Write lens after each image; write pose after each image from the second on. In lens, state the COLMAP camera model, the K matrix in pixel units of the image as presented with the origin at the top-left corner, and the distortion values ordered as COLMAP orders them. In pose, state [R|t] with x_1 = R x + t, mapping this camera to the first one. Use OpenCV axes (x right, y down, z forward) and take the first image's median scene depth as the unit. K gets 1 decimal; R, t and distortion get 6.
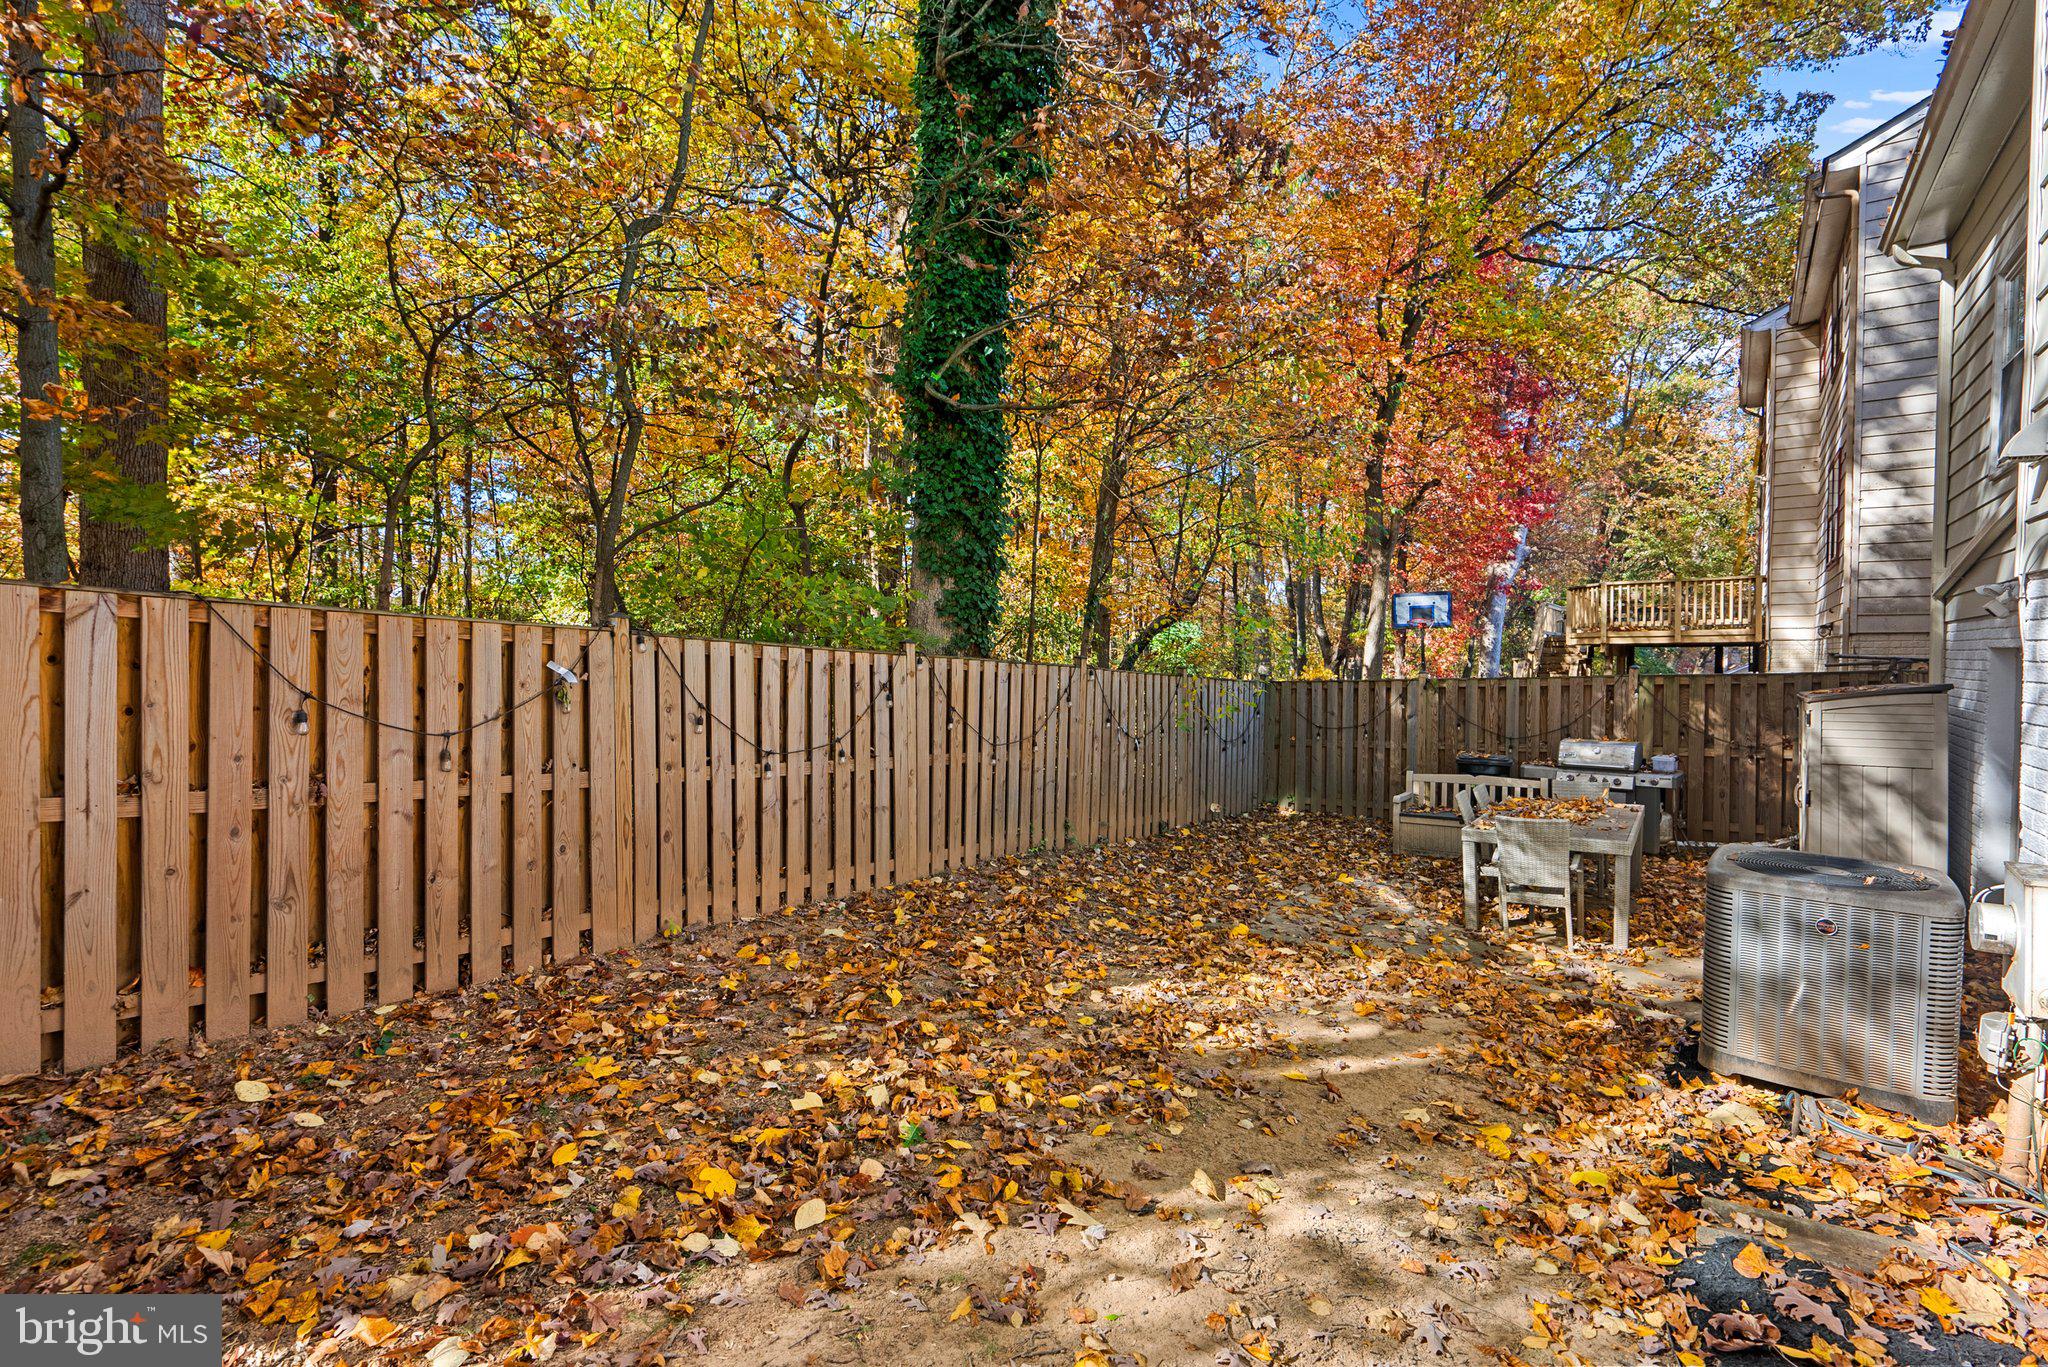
lens RADIAL K [[944.0, 0, 1024.0], [0, 944.0, 683.5], [0, 0, 1]] dist [0.000167, -0.000001]
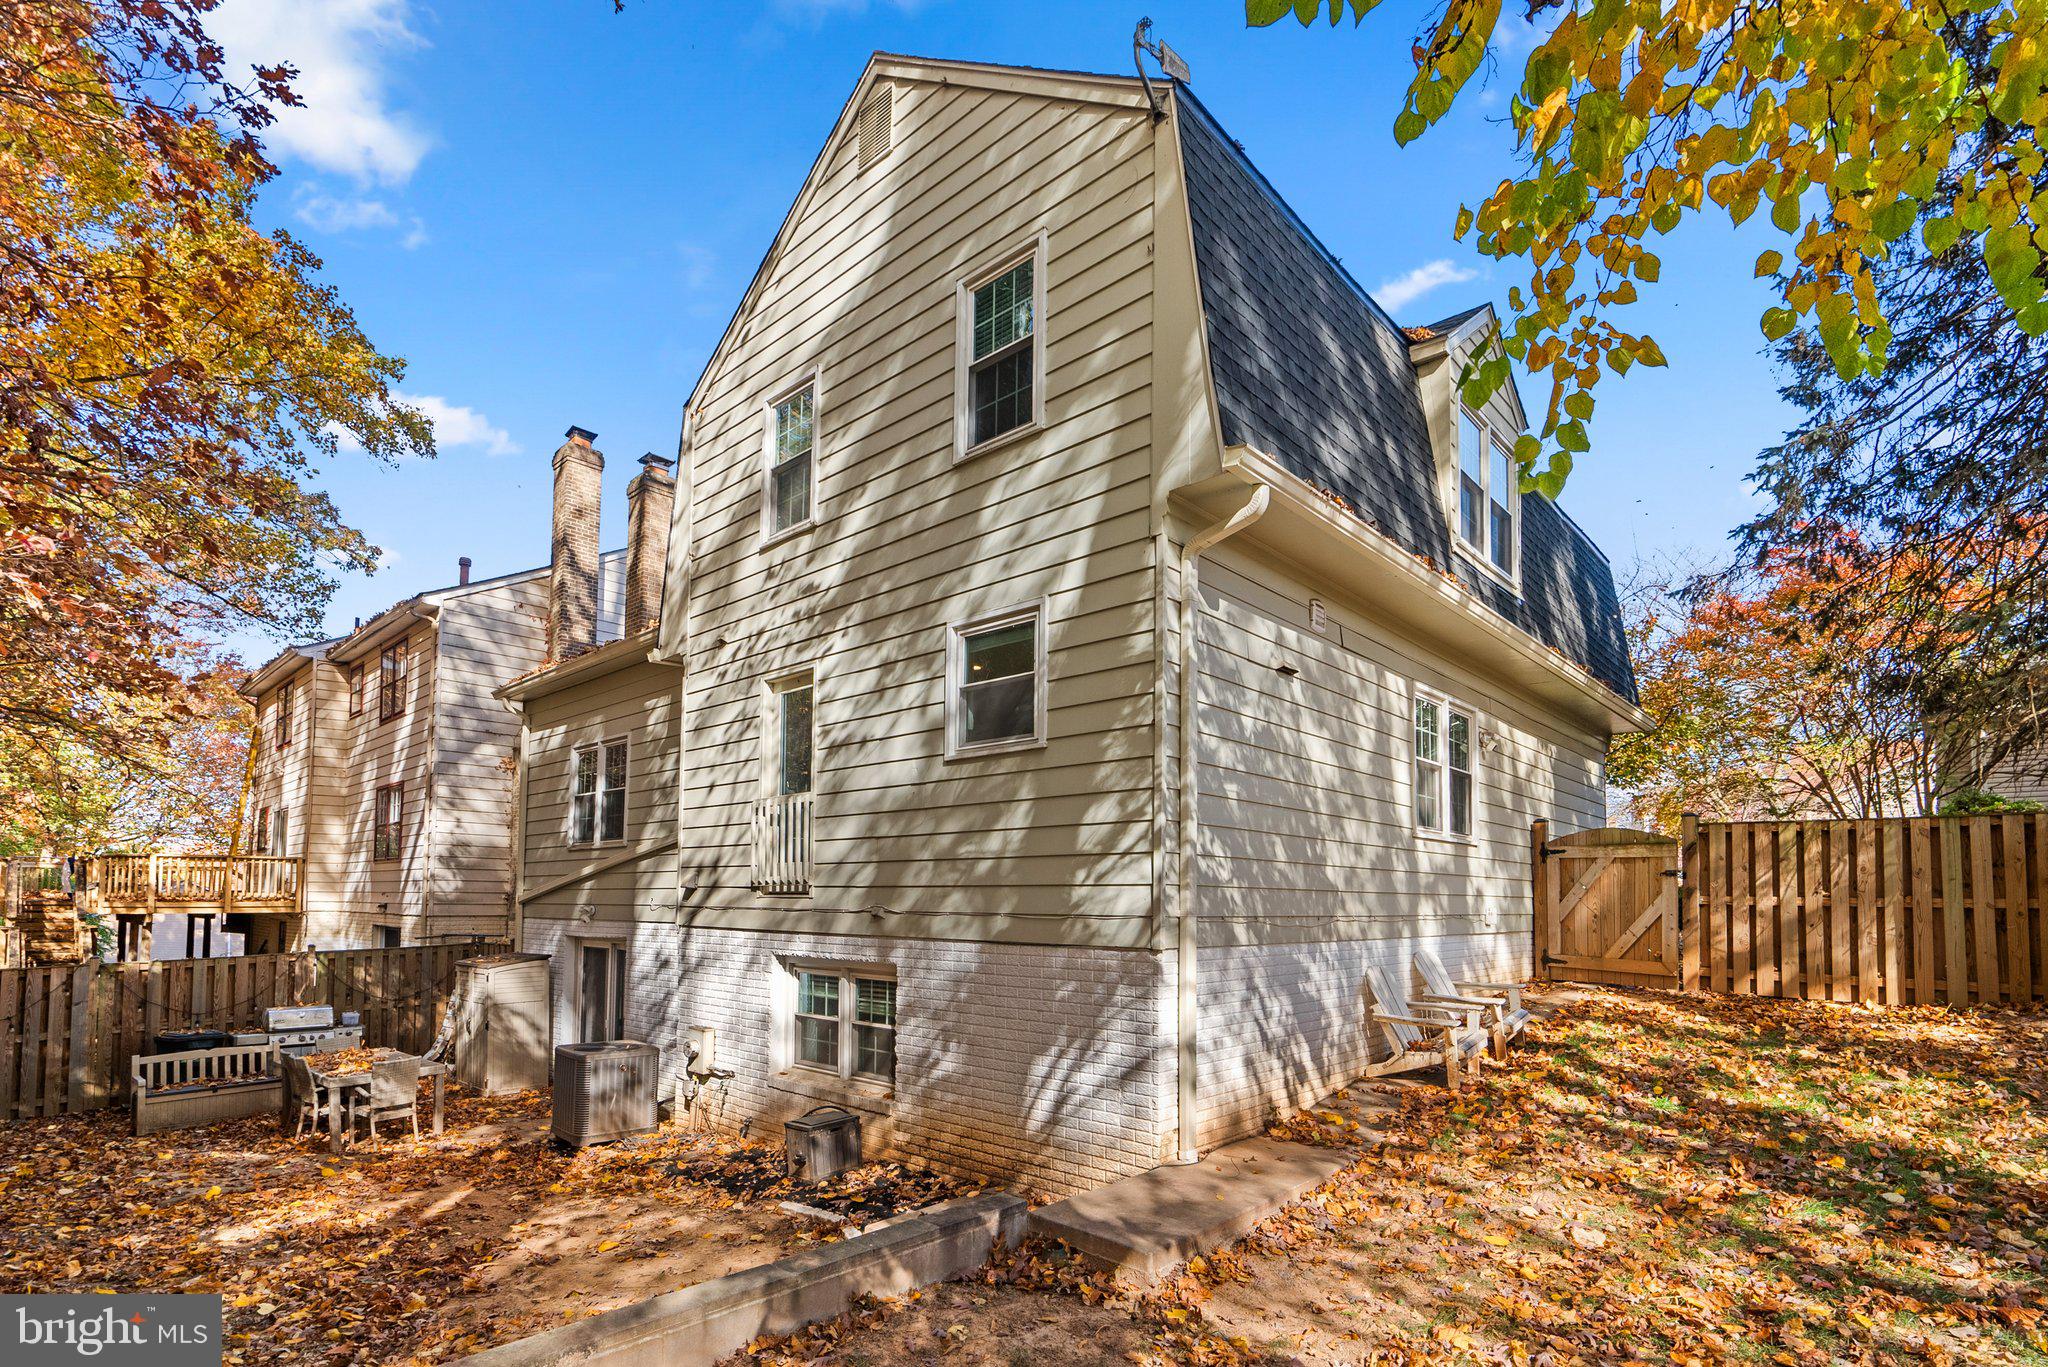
lens RADIAL K [[944.0, 0, 1024.0], [0, 944.0, 683.5], [0, 0, 1]] dist [0.000167, -0.000001]
pose [[0.094037, 0.220669, 0.970805, -0.642950], [0.022974, 0.974385, -0.223708, -0.057858], [-0.995304, 0.043341, 0.086558, -0.127423]]
